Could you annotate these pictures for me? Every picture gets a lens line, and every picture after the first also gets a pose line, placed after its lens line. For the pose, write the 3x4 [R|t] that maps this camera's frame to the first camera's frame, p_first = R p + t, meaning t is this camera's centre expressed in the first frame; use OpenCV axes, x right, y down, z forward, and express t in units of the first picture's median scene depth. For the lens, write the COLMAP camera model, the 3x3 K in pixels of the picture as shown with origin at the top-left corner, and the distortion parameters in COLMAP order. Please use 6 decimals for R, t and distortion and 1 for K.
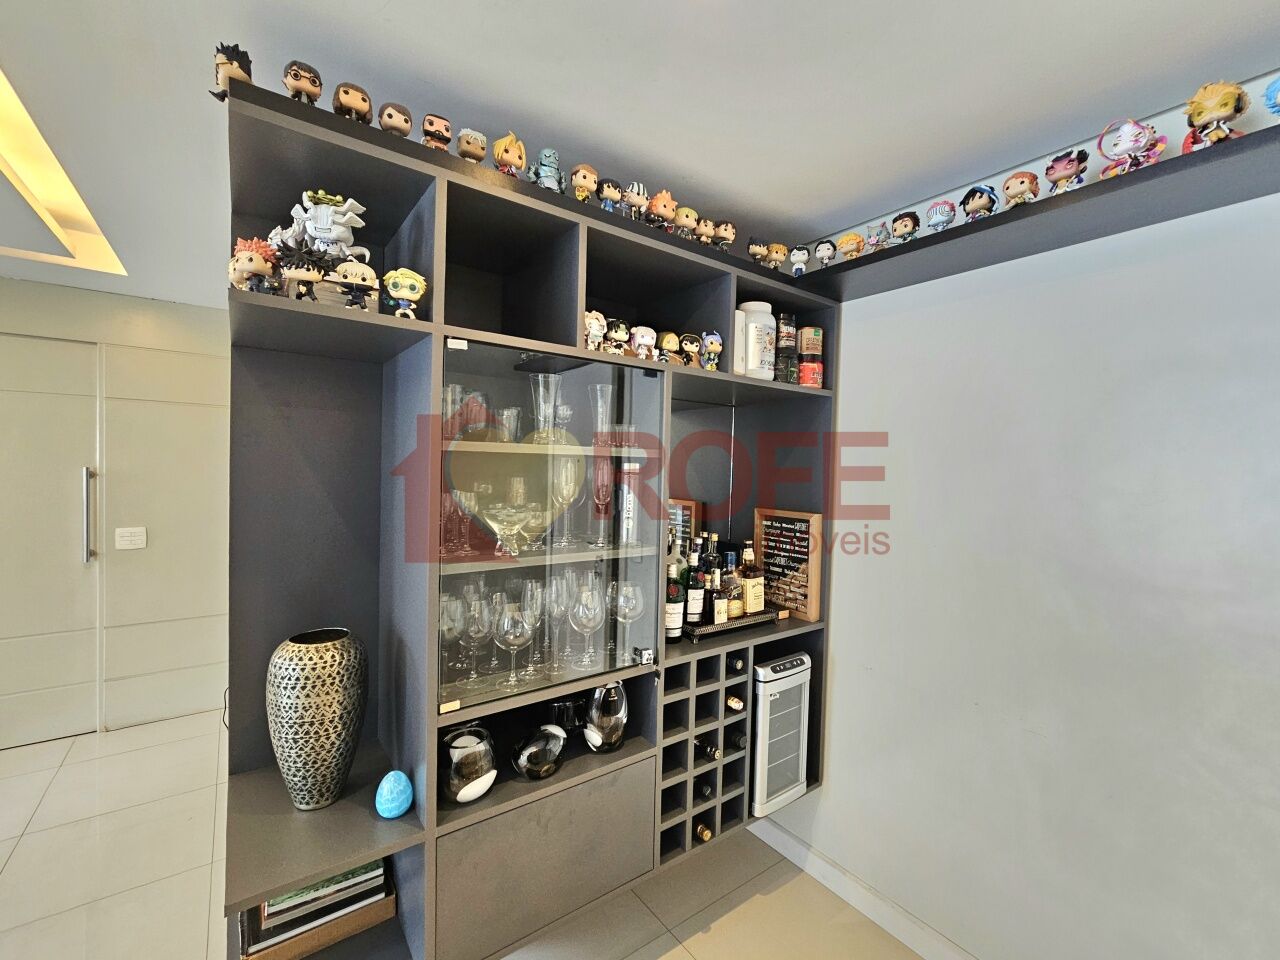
lens RADIAL K [[553.7, 0, 647.6], [0, 553.7, 480.1], [0, 0, 1]] dist [-0.000876, 0.000066]
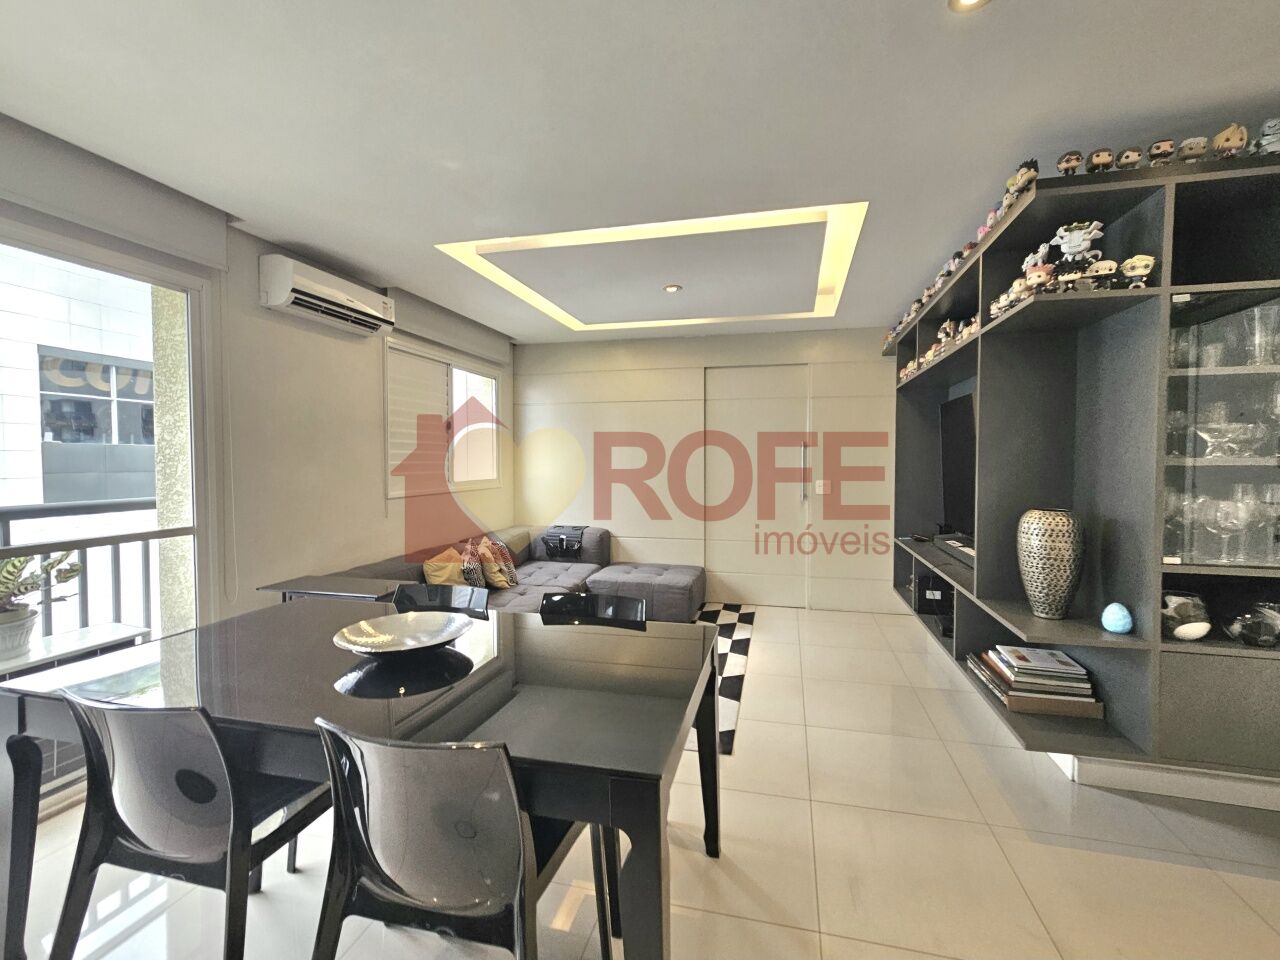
lens RADIAL K [[556.6, 0, 656.7], [0, 556.6, 475.6], [0, 0, 1]] dist [0.000337, 0.003066]
pose [[0.640838, -0.001390, -0.767675, -0.080866], [-0.003585, 0.999982, -0.004803, 0.152293], [0.767668, 0.005830, 0.640822, -0.652430]]
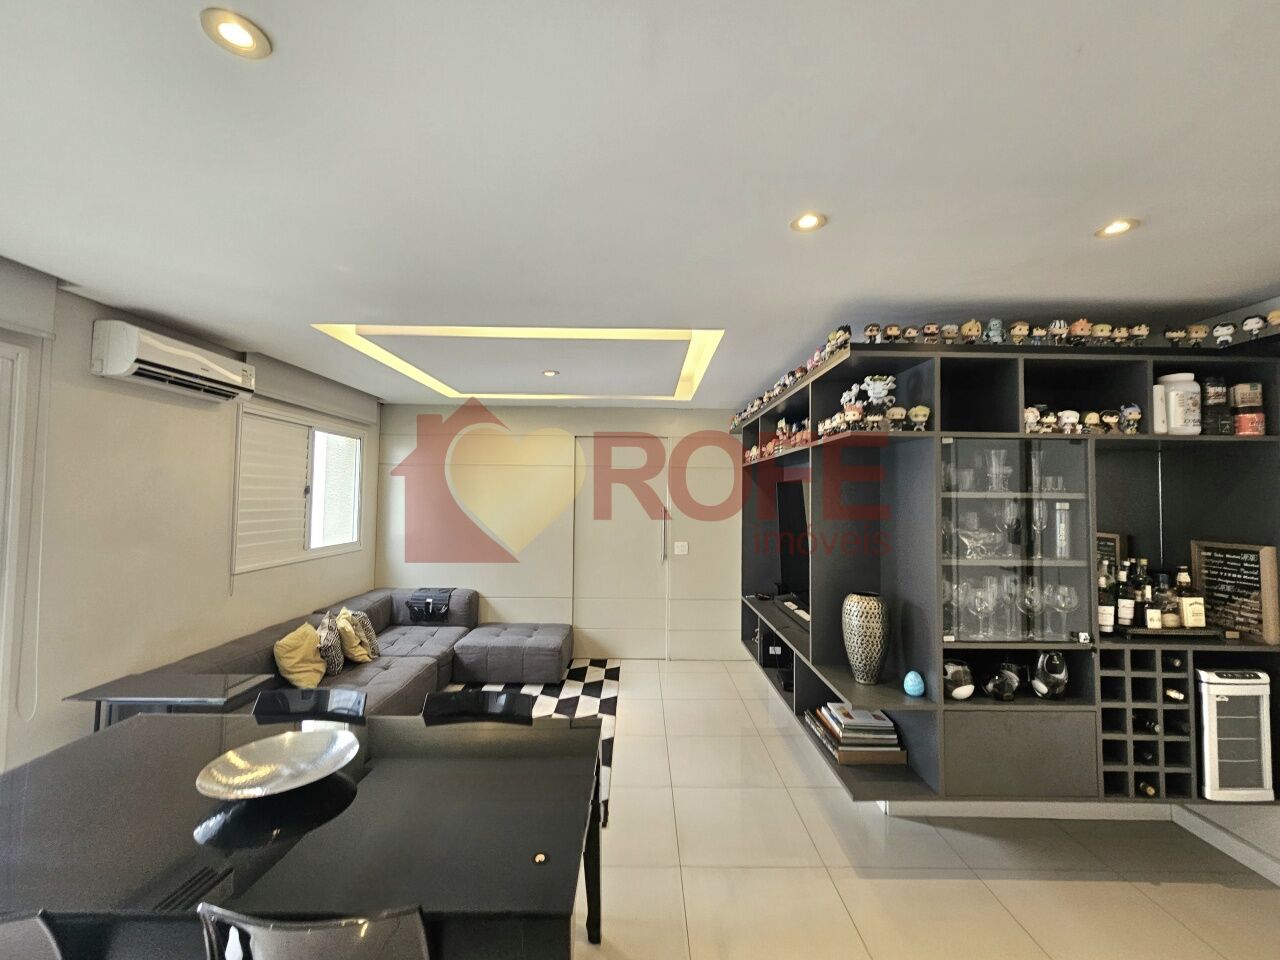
lens RADIAL K [[529.6, 0, 646.6], [0, 529.6, 475.1], [0, 0, 1]] dist [0.002167, 0.001258]
pose [[0.806362, -0.039702, -0.590089, -0.079595], [-0.006918, 0.997043, -0.076536, 0.011141], [0.591382, 0.065798, 0.803702, -0.745495]]
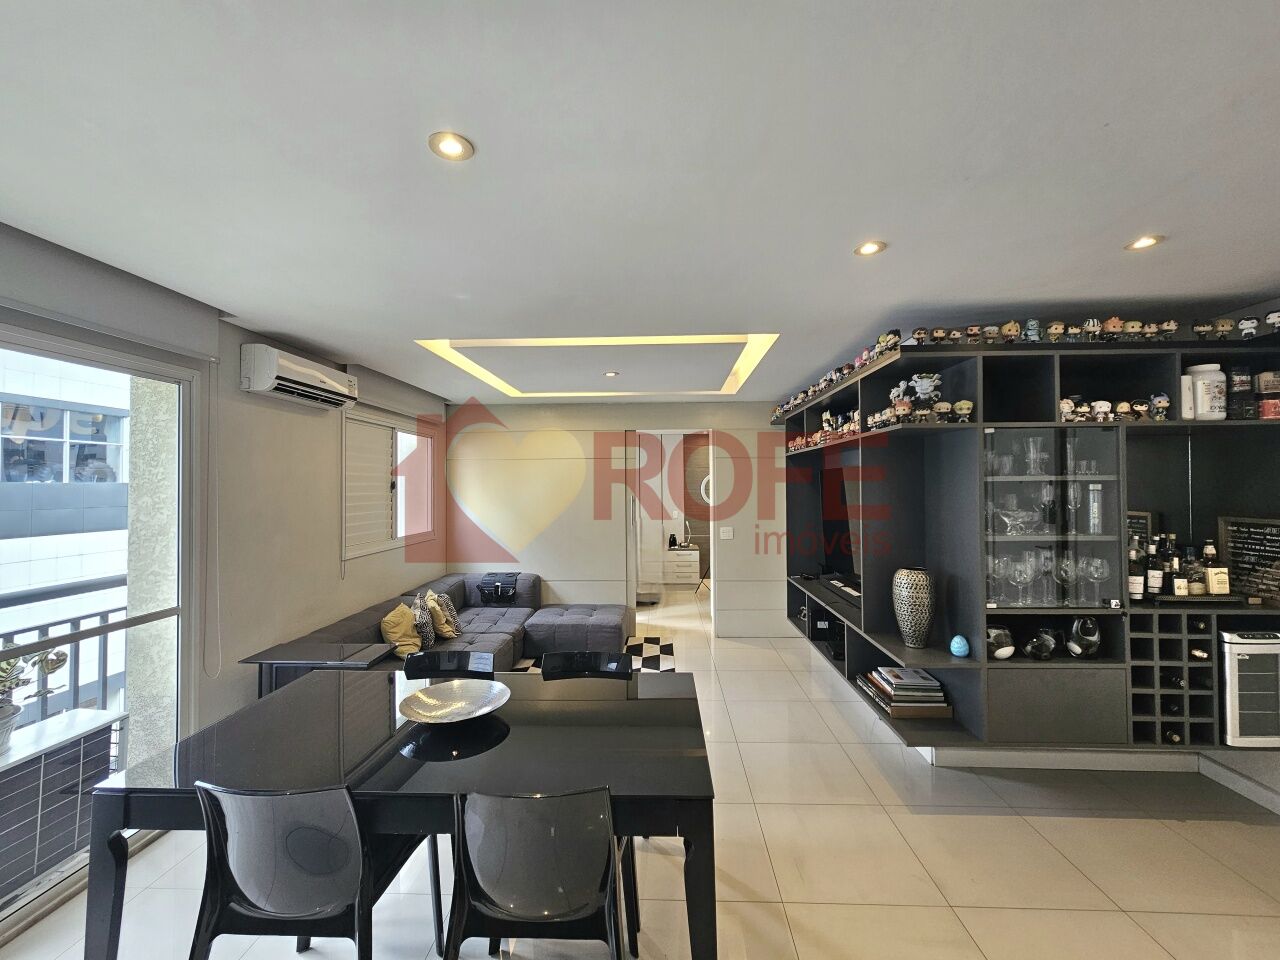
lens RADIAL K [[525.5, 0, 647.9], [0, 525.5, 477.7], [0, 0, 1]] dist [0.001318, 0.000880]
pose [[0.779088, -0.040173, -0.625626, -0.080470], [0.010031, 0.998616, -0.051631, 0.016709], [0.626834, 0.033949, 0.778413, -0.978217]]
